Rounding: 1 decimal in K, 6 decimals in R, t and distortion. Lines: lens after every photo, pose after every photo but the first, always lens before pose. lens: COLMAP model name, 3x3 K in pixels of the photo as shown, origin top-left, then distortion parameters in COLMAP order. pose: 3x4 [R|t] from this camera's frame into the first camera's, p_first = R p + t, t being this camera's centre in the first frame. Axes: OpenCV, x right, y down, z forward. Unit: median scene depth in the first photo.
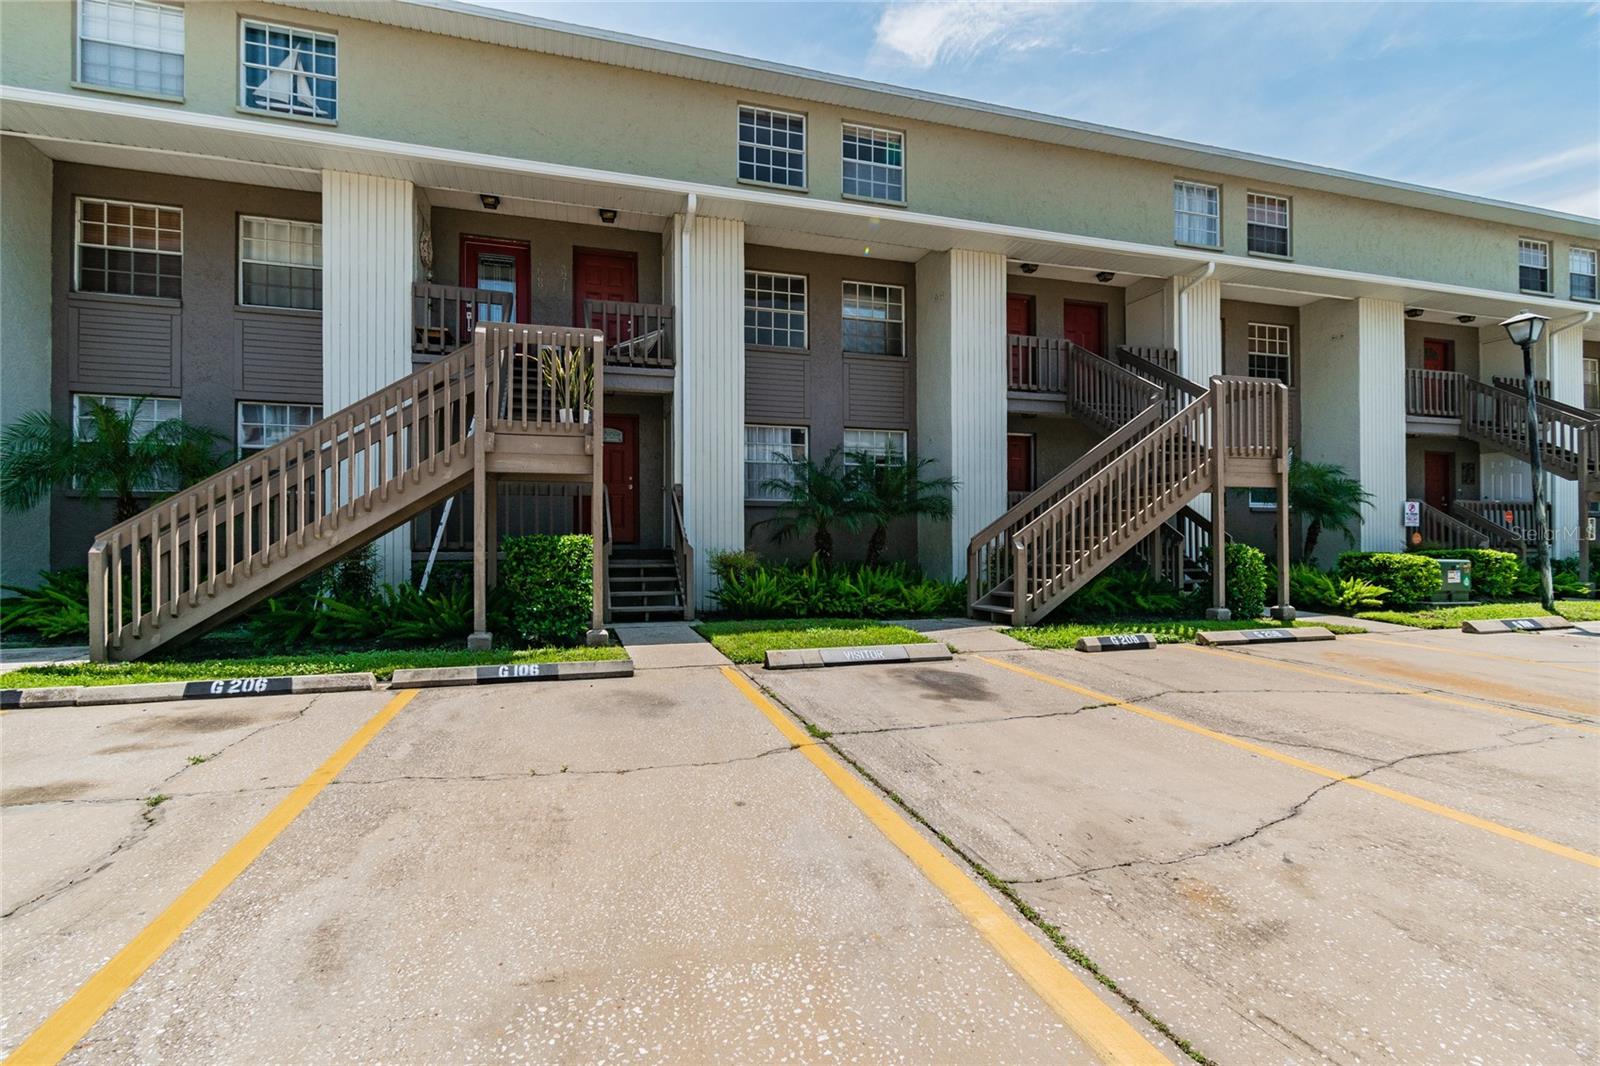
lens RADIAL K [[715.3, 0, 809.1], [0, 715.3, 549.8], [0, 0, 1]] dist [0.004408, -0.001091]
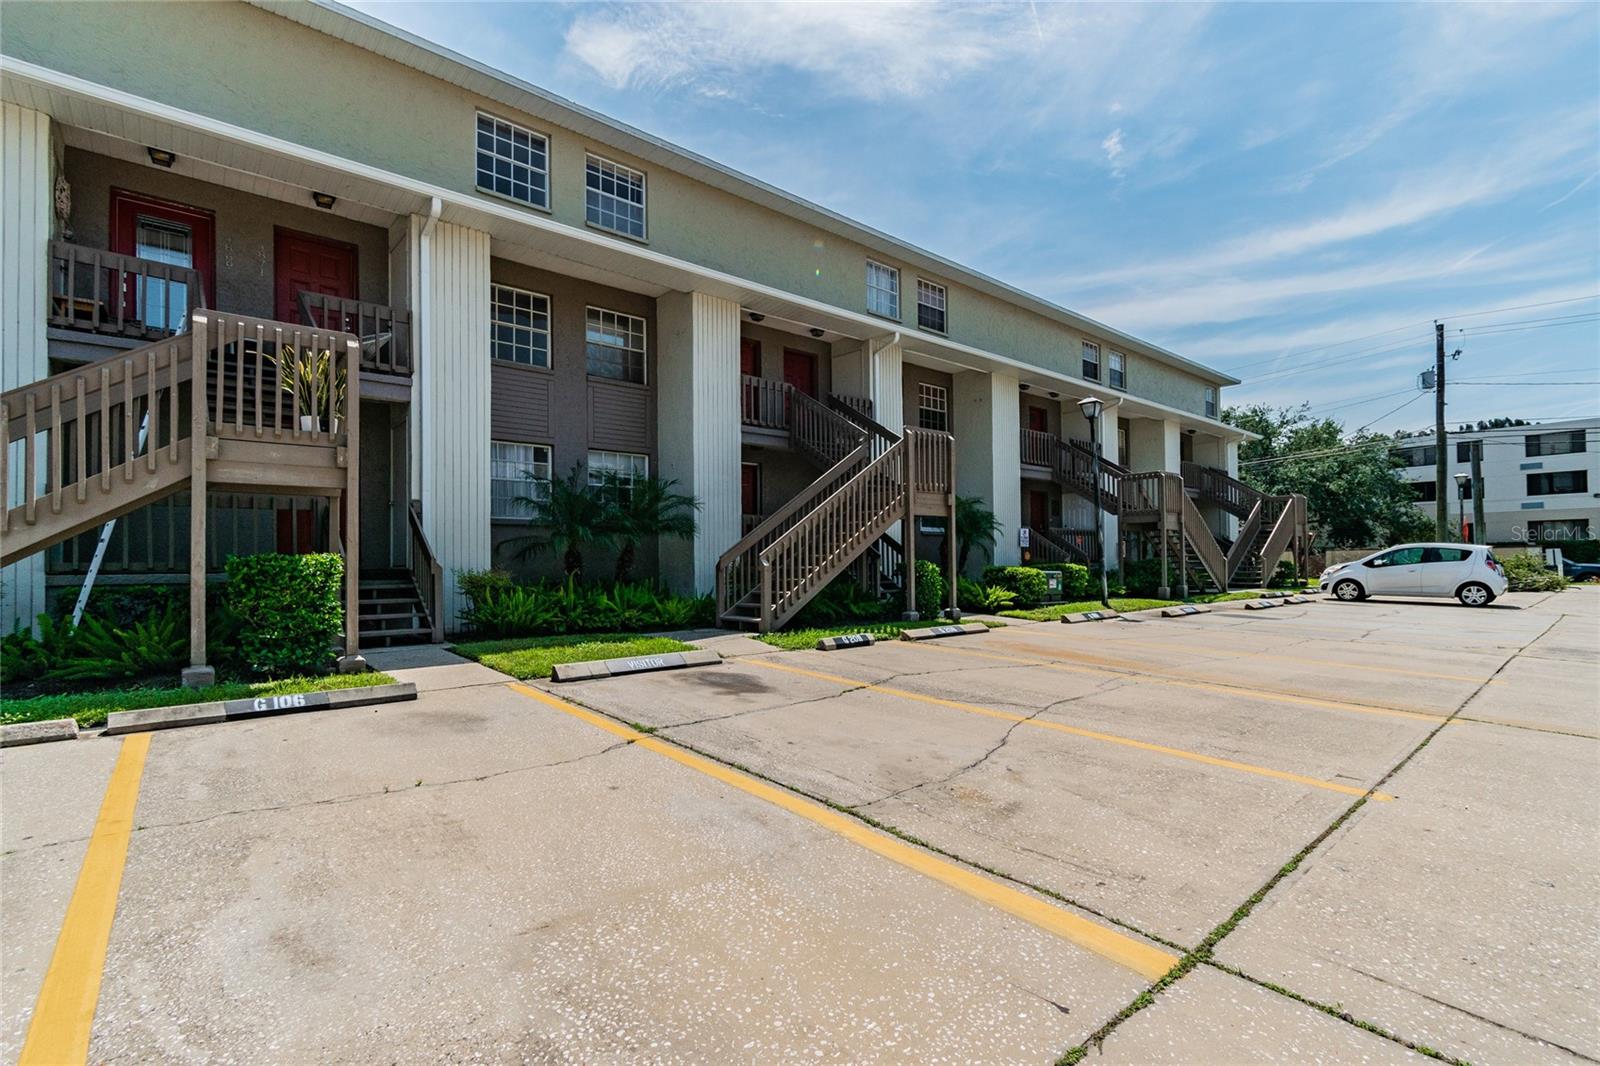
lens RADIAL K [[715.3, 0, 794.5], [0, 715.3, 560.2], [0, 0, 1]] dist [0.004408, -0.001091]
pose [[0.916877, -0.005280, 0.399134, -0.095234], [0.010491, 0.999886, -0.010874, 0.002653], [-0.399031, 0.014158, 0.916828, -0.054851]]
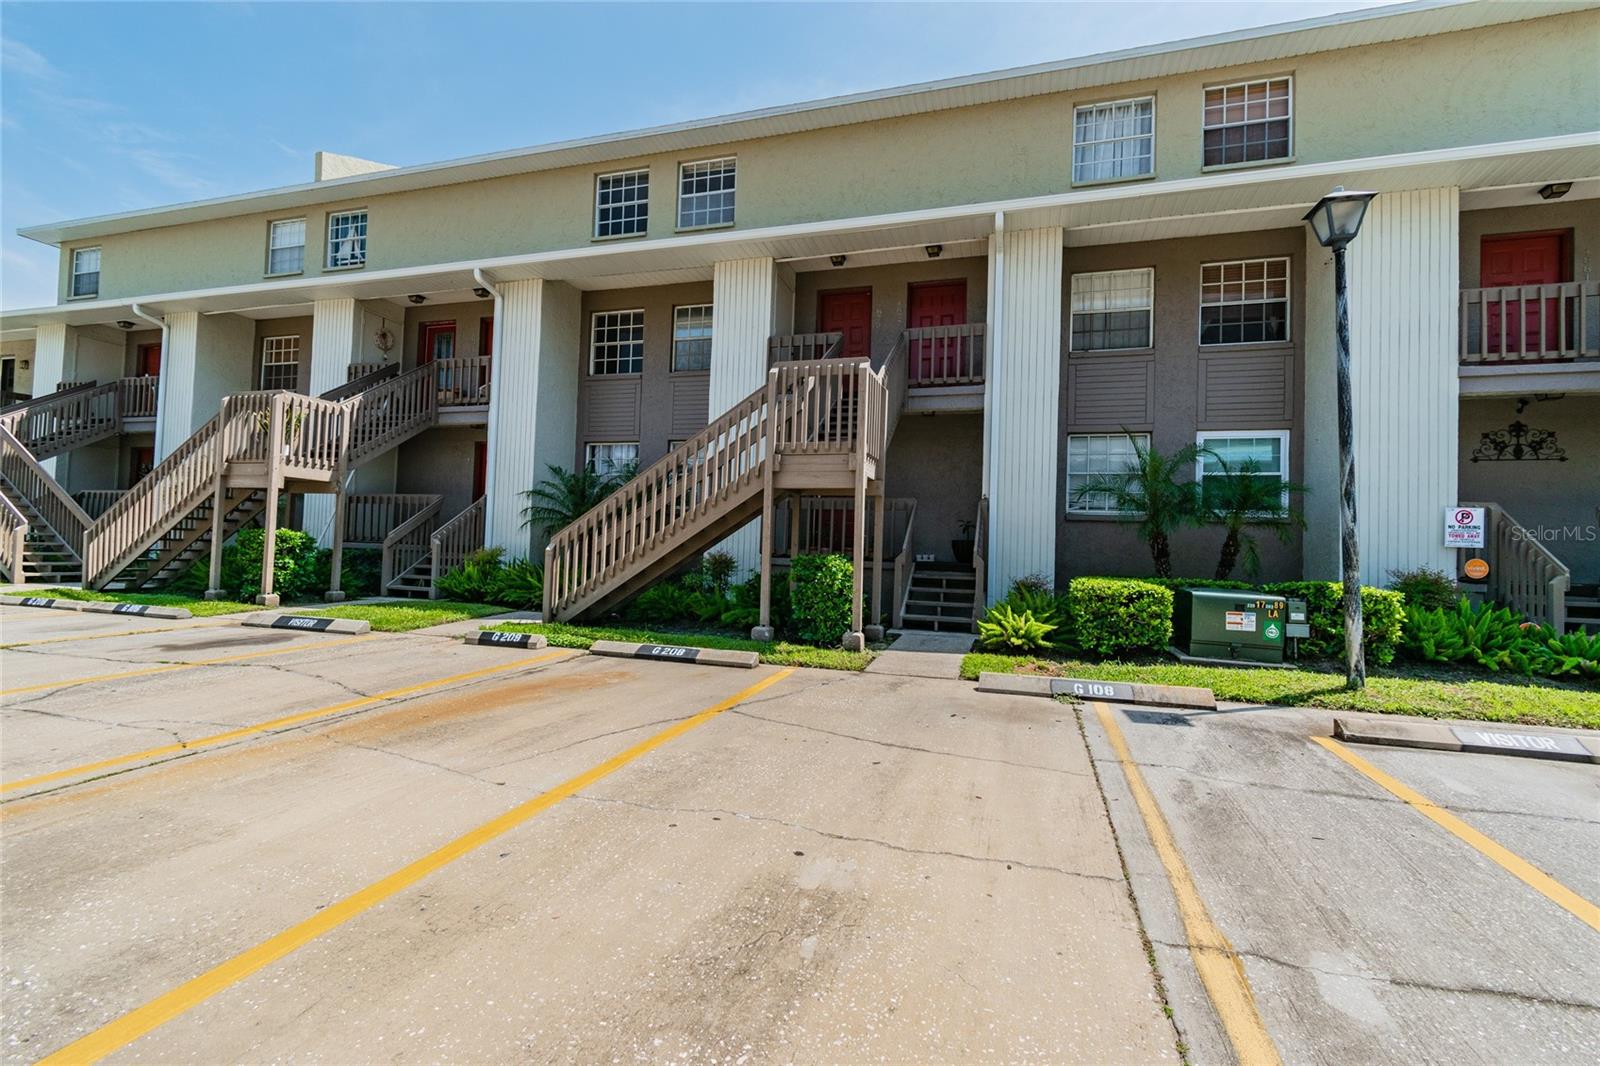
lens RADIAL K [[715.3, 0, 870.6], [0, 715.3, 544.5], [0, 0, 1]] dist [0.004408, -0.001091]
pose [[0.837125, 0.020762, -0.546618, 0.945655], [-0.037592, 0.999101, -0.019621, -0.005172], [0.545719, 0.036974, 0.837152, 0.276270]]
